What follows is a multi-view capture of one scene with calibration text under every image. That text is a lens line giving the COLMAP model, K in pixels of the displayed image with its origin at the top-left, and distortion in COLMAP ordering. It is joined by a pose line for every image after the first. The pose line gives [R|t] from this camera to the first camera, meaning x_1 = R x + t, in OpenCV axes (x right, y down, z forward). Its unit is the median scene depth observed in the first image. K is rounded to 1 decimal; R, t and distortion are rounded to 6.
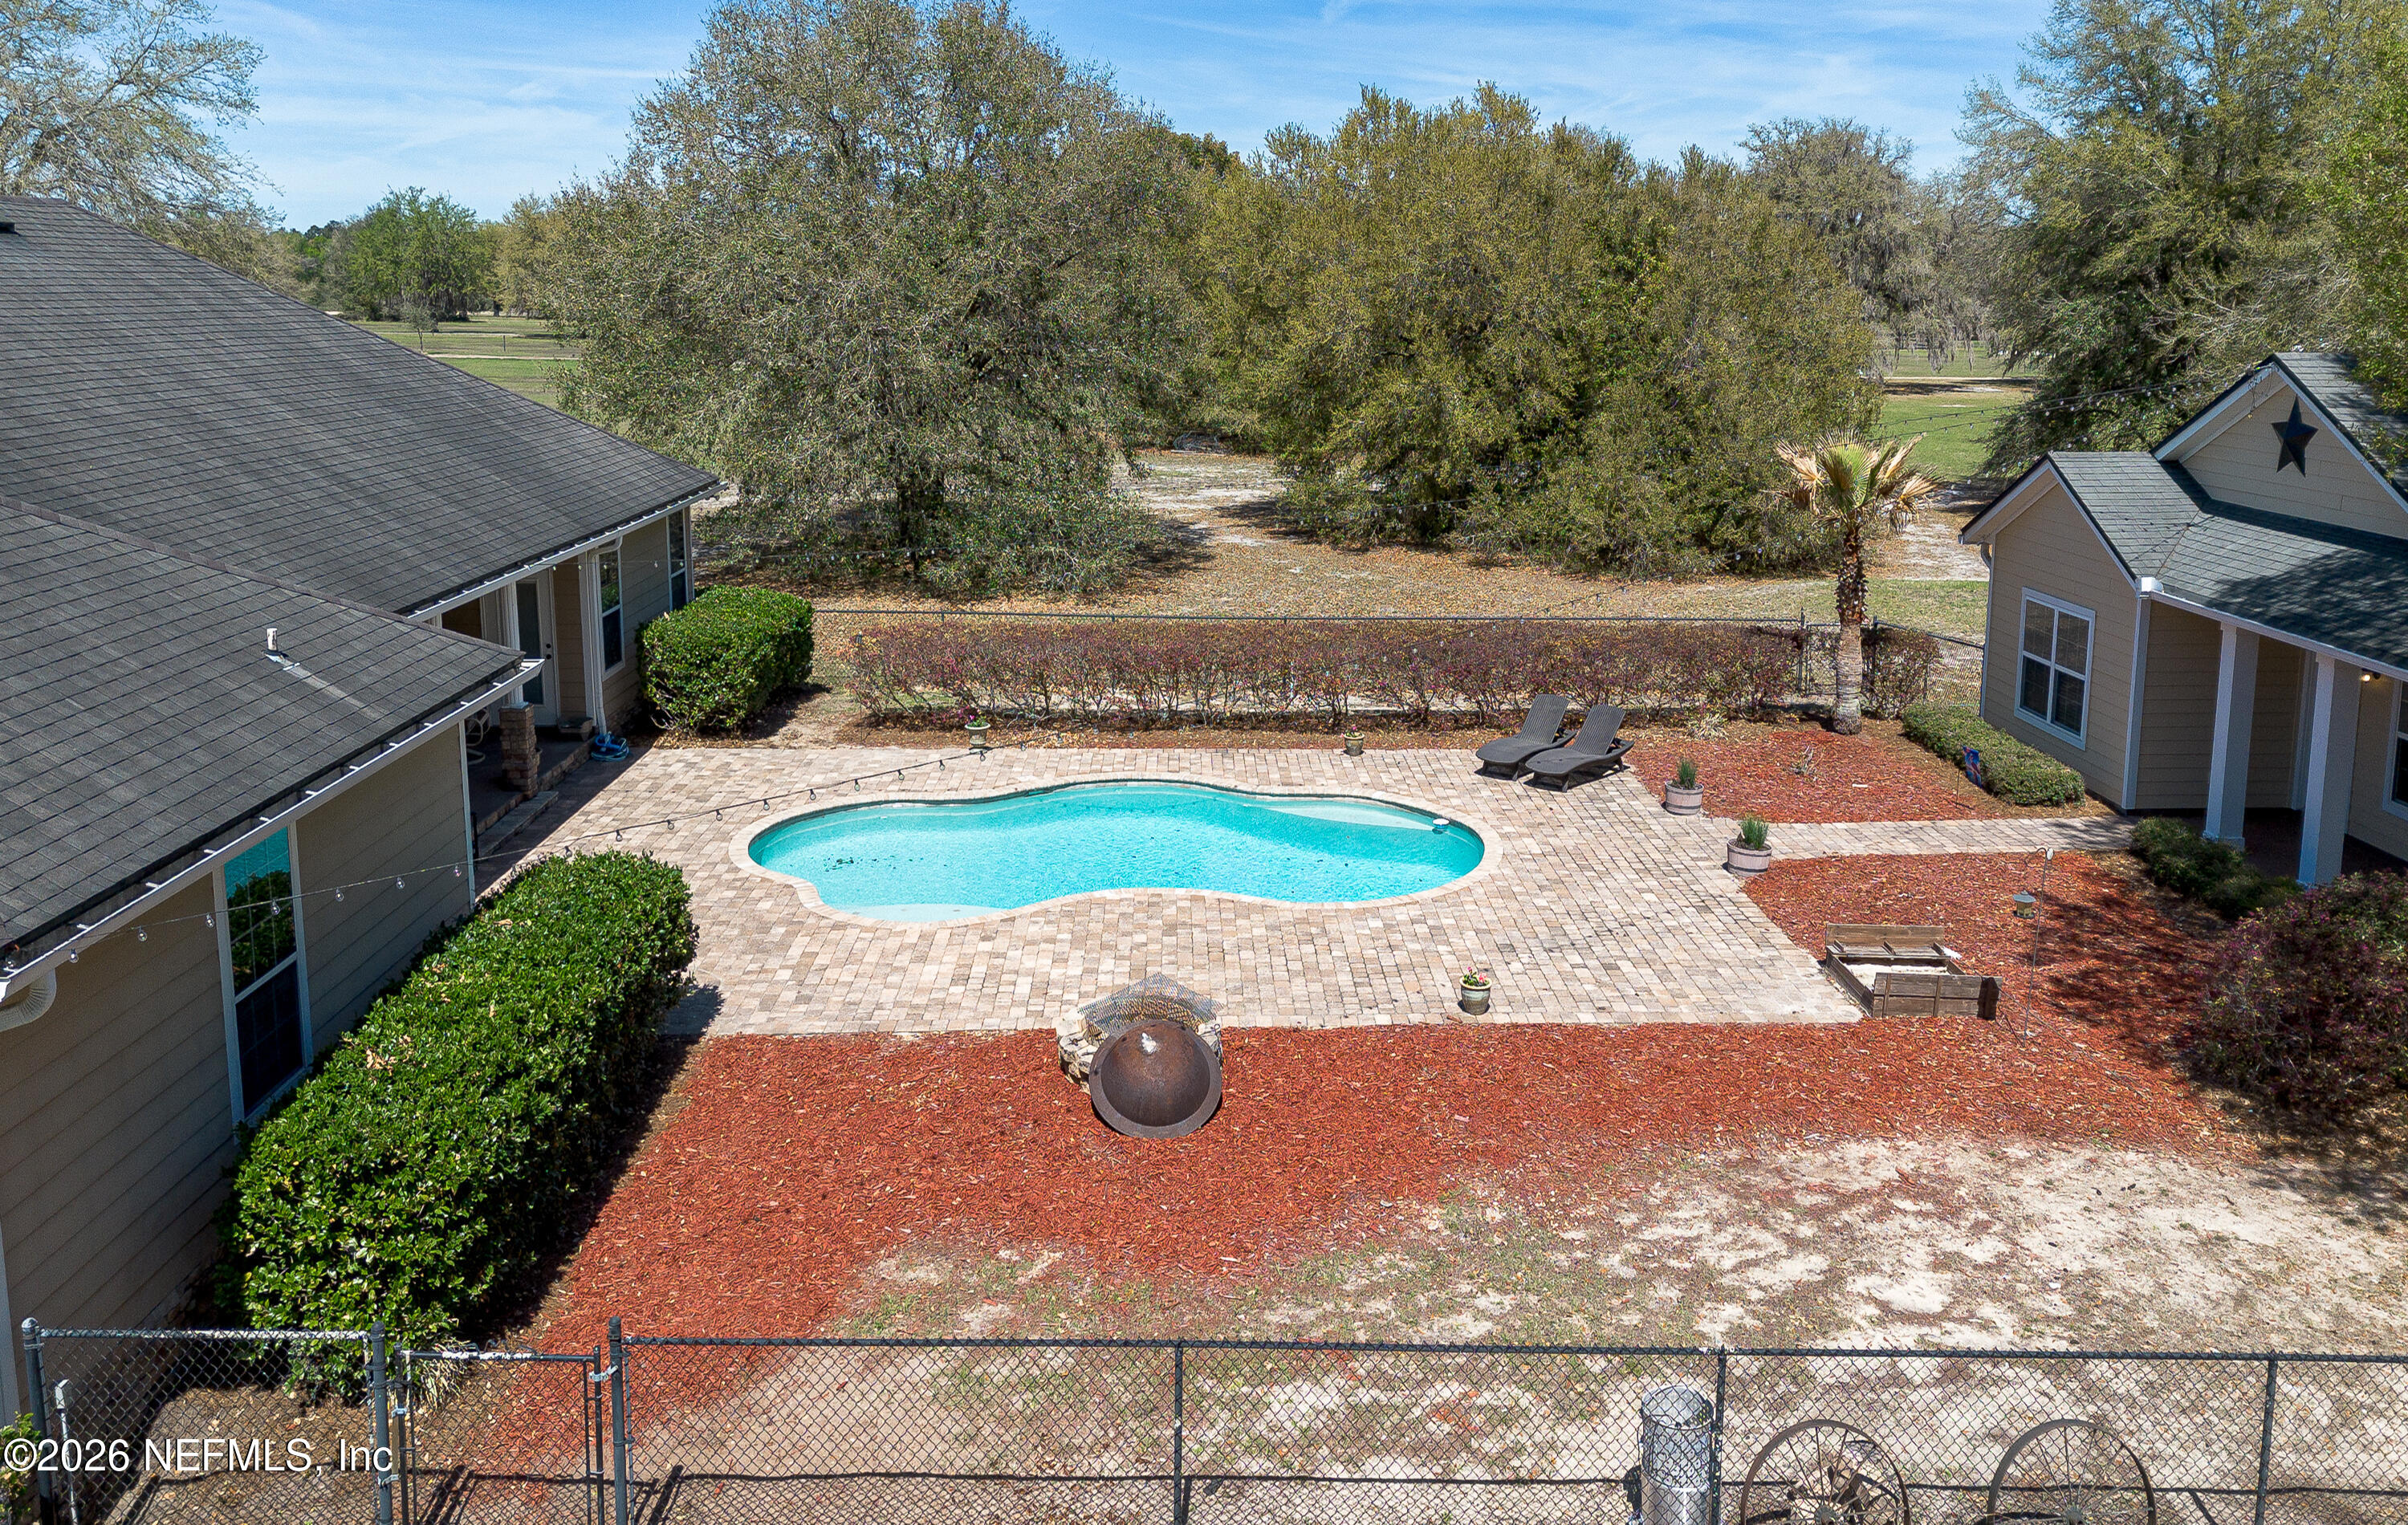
lens RADIAL K [[2071.9, 0, 1204.0], [0, 2071.9, 762.5], [0, 0, 1]] dist [-0.061137, -0.003768]
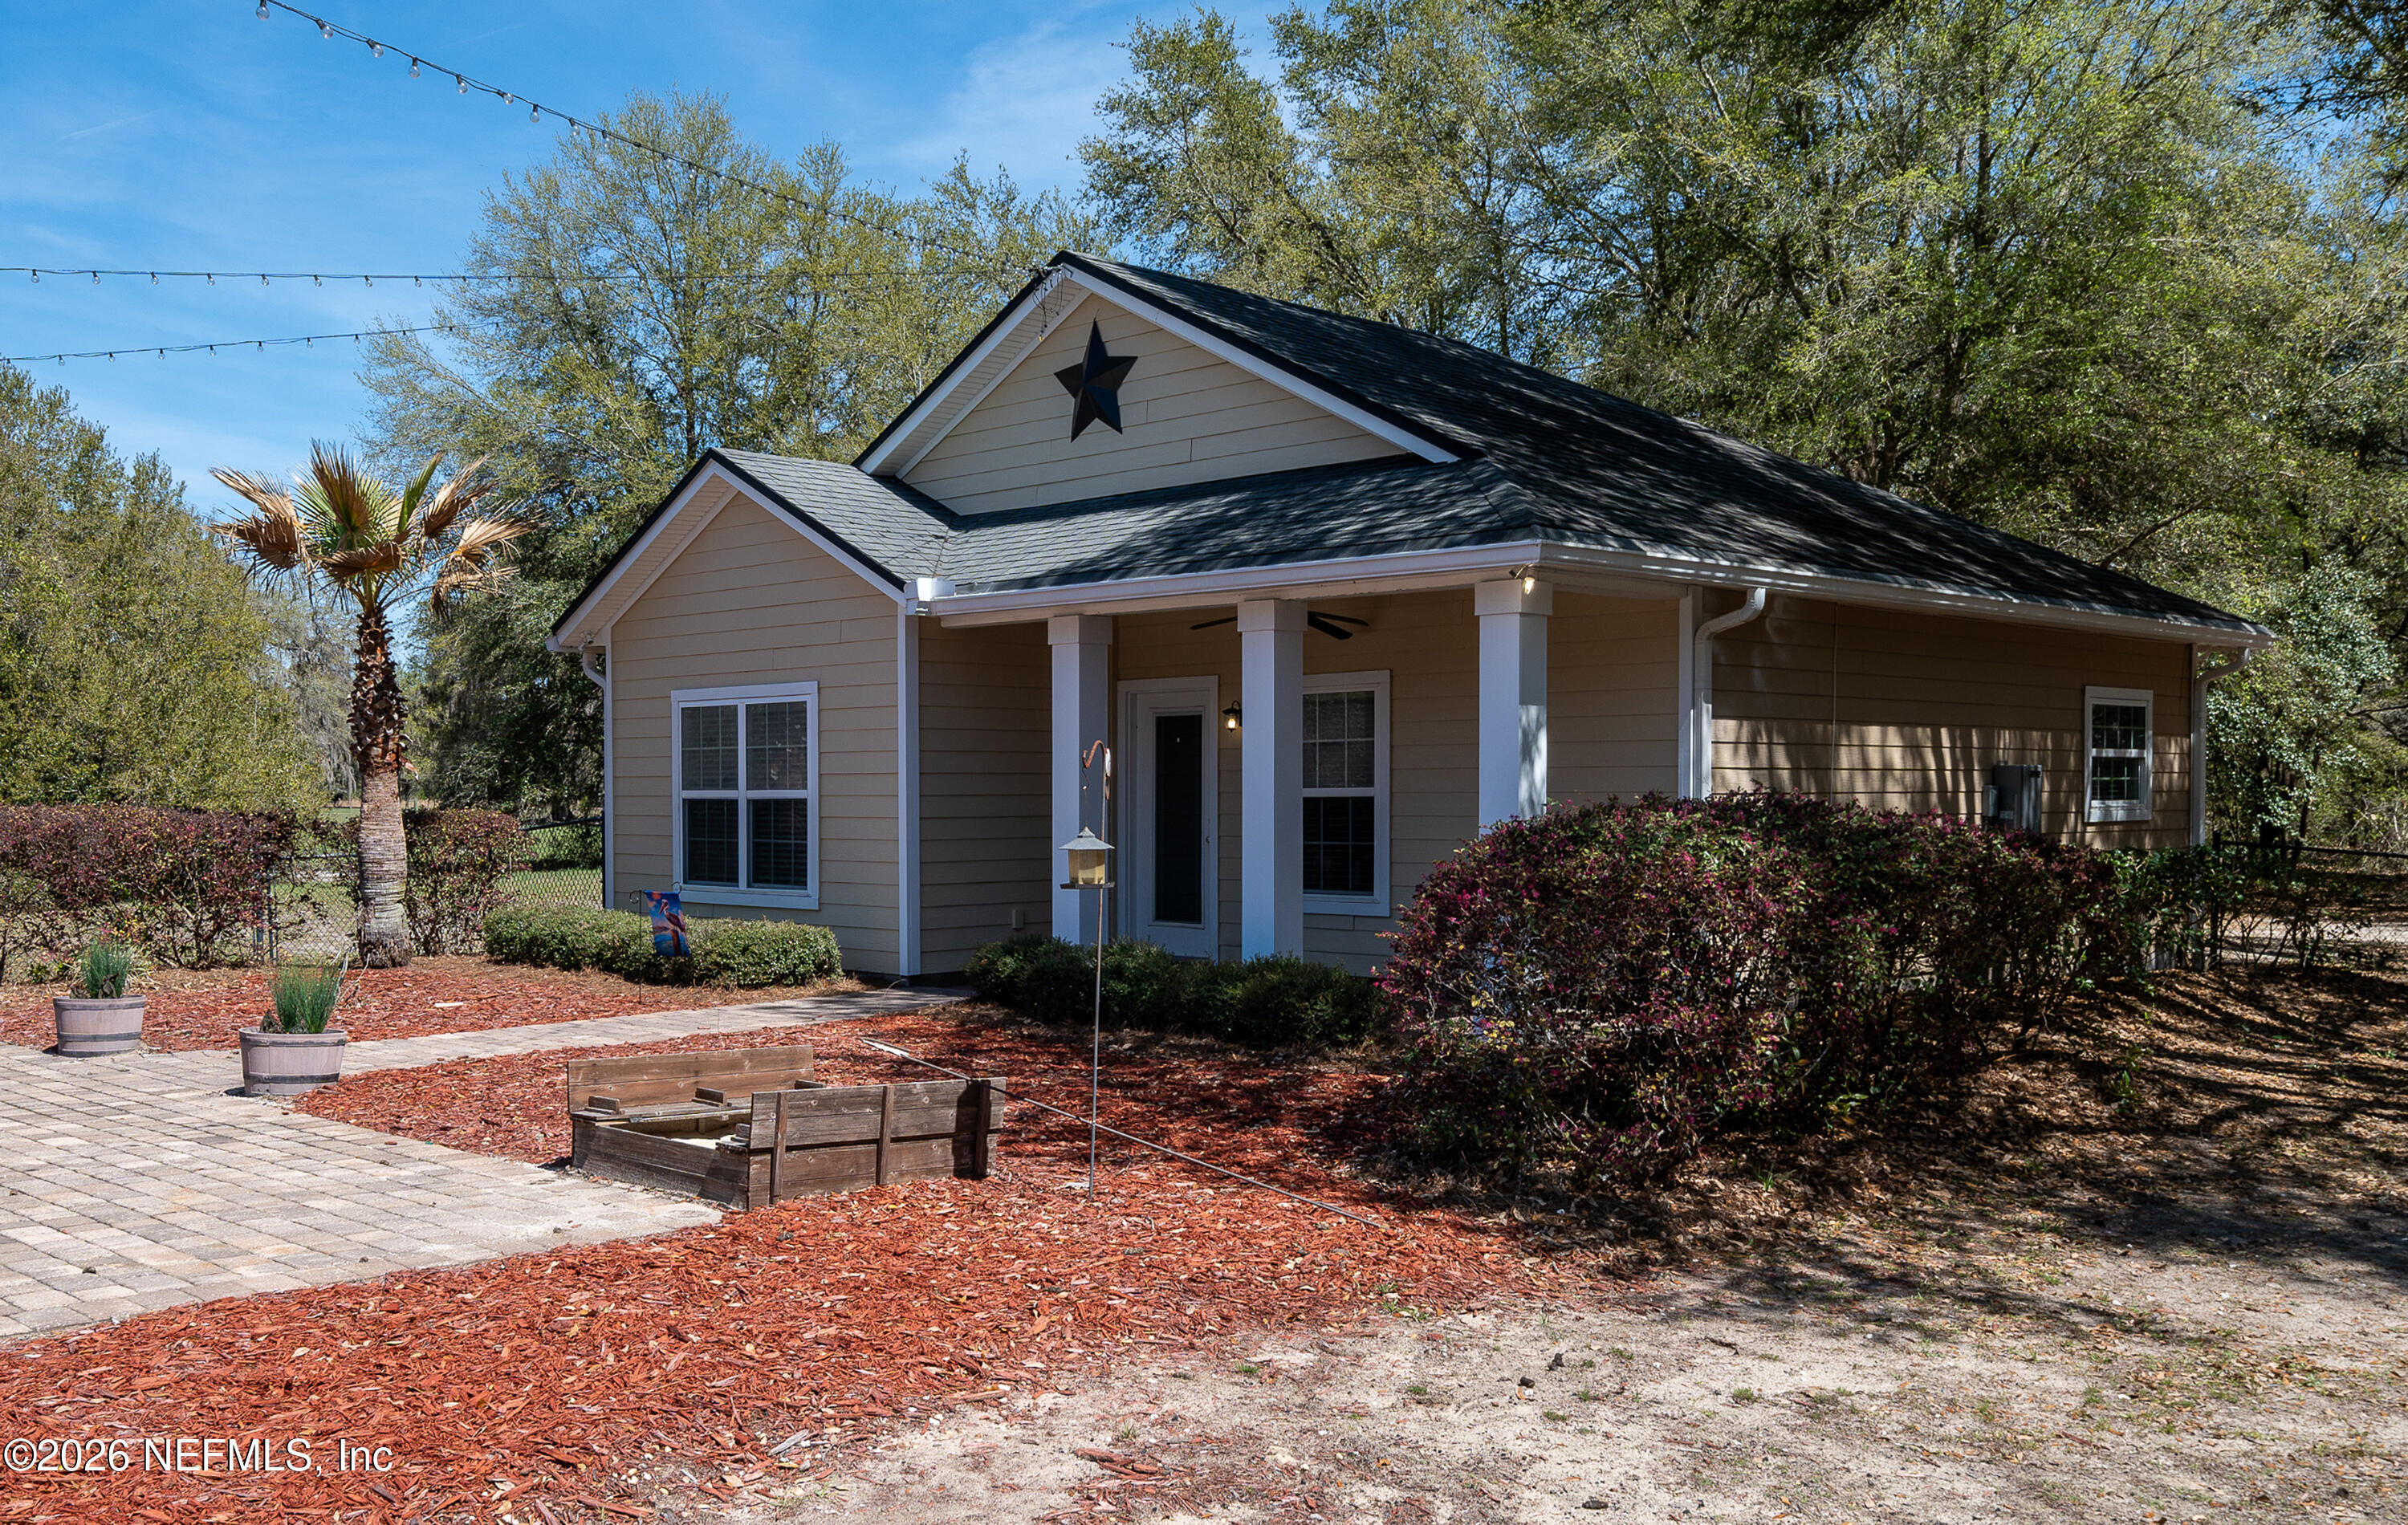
lens RADIAL K [[2158.8, 0, 1489.3], [0, 2158.8, 855.5], [0, 0, 1]] dist [0.007083, -0.000246]
pose [[0.663252, -0.028826, 0.747841, 0.074397], [0.170851, 0.978703, -0.113801, 0.099989], [-0.728634, 0.203248, 0.654052, 0.452315]]
